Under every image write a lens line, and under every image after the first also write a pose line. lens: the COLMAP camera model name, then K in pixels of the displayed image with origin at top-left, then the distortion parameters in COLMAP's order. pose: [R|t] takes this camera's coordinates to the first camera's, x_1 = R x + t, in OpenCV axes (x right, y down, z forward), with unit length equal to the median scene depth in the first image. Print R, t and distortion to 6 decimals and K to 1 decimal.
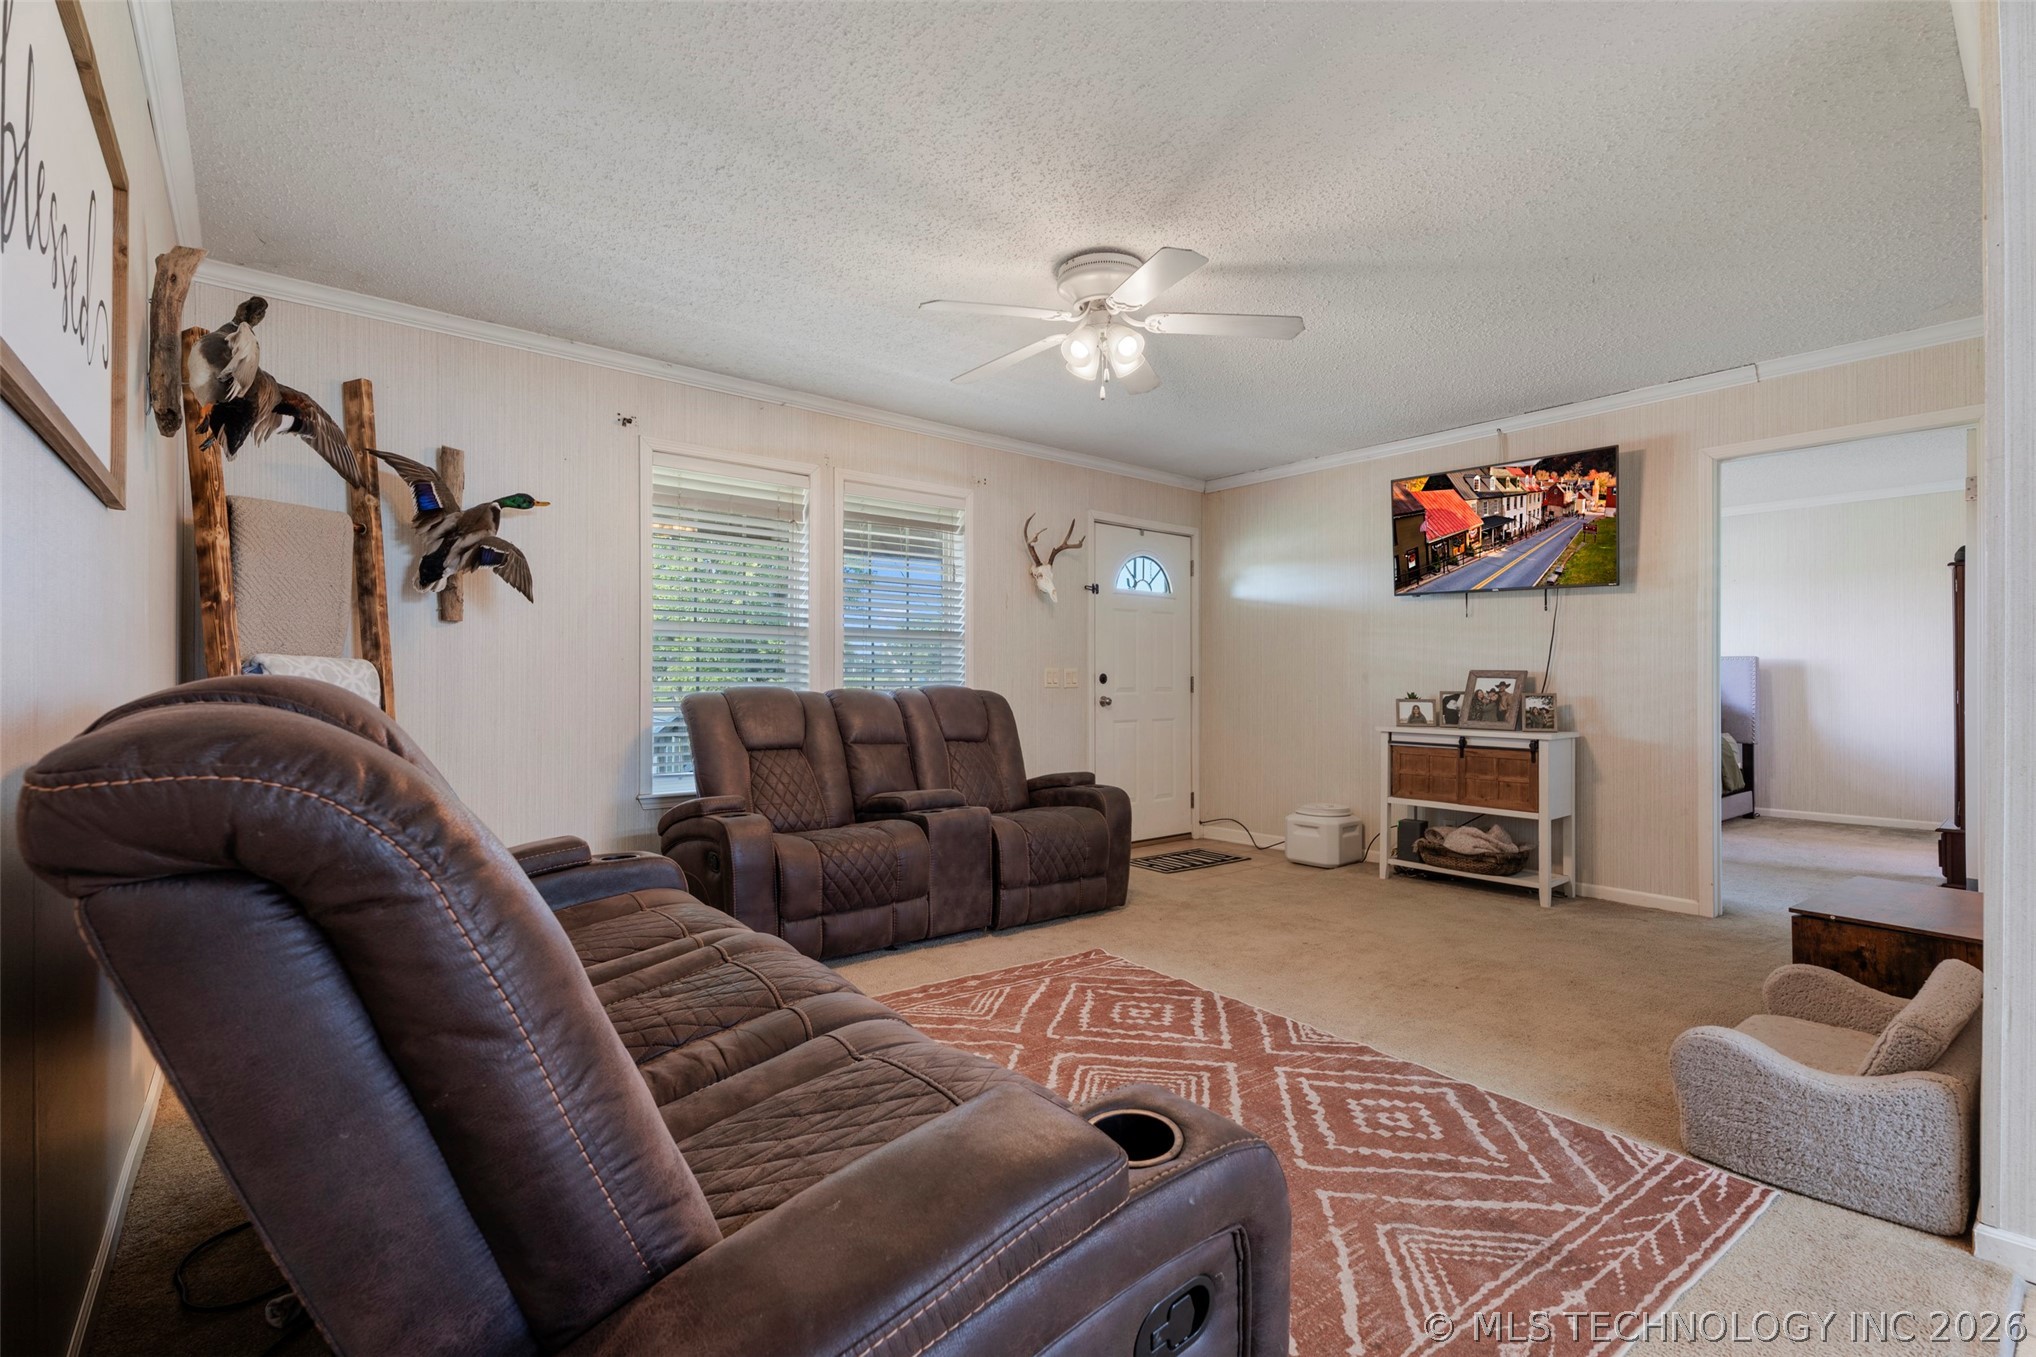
lens RADIAL K [[919.7, 0, 1029.6], [0, 919.7, 679.4], [0, 0, 1]] dist [0.003818, -0.002043]
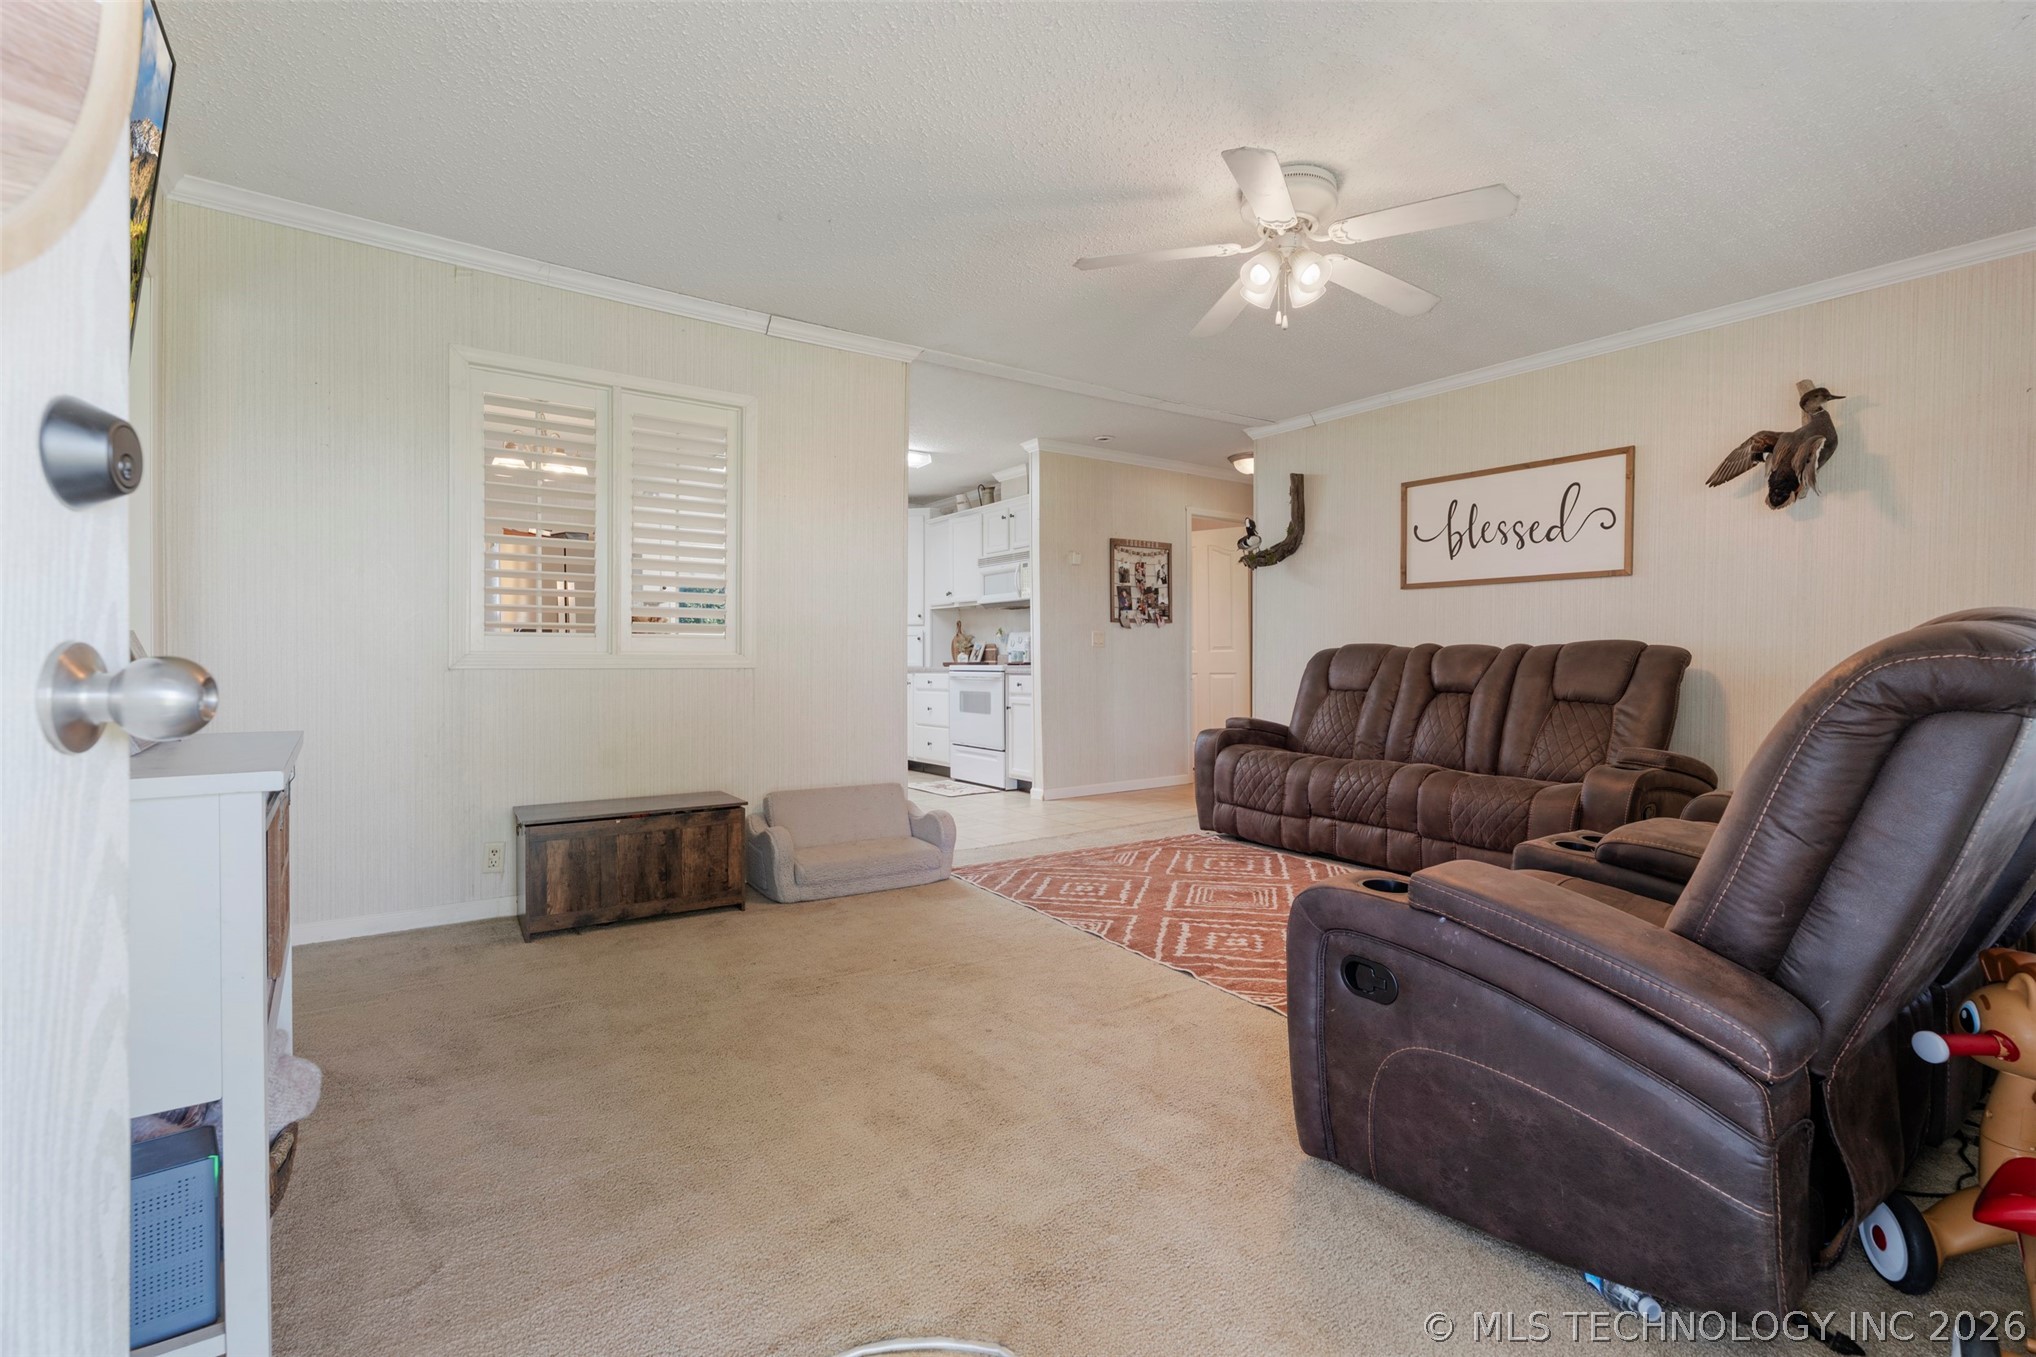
lens RADIAL K [[919.7, 0, 1039.2], [0, 919.7, 684.6], [0, 0, 1]] dist [0.003818, -0.002043]
pose [[-0.998489, -0.004476, 0.054770, 0.282576], [-0.003207, 0.999725, 0.023251, 0.038092], [-0.054859, 0.023040, -0.998228, 2.002102]]
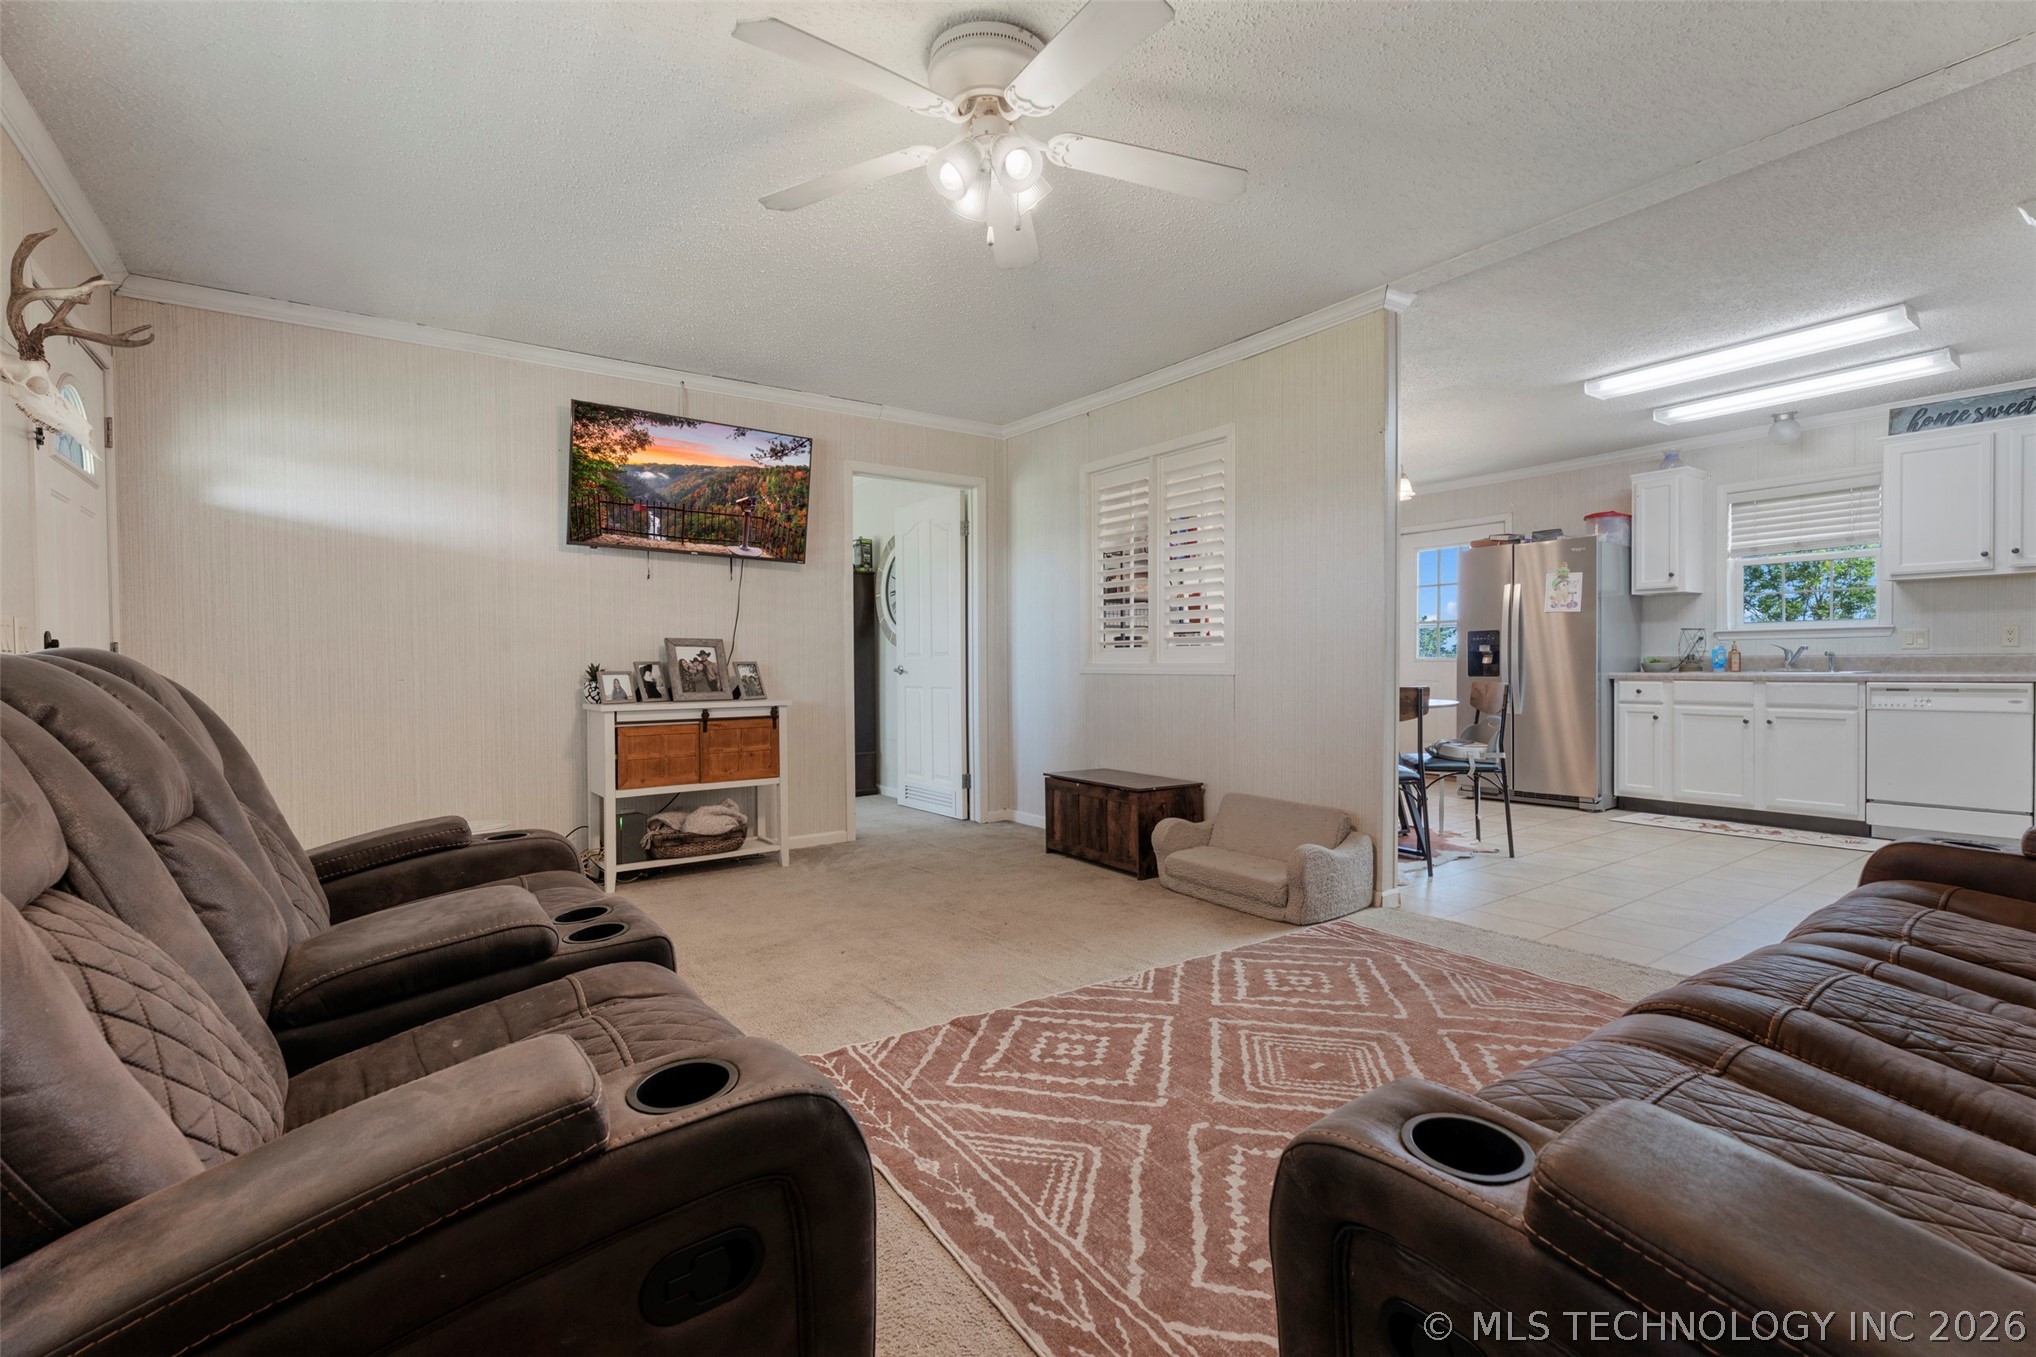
lens RADIAL K [[919.7, 0, 1024.8], [0, 919.7, 674.8], [0, 0, 1]] dist [0.003818, -0.002043]
pose [[0.051192, -0.019466, 0.998499, -0.658810], [0.004473, 0.999804, 0.019262, 0.017257], [-0.998679, 0.003480, 0.051269, 0.963664]]
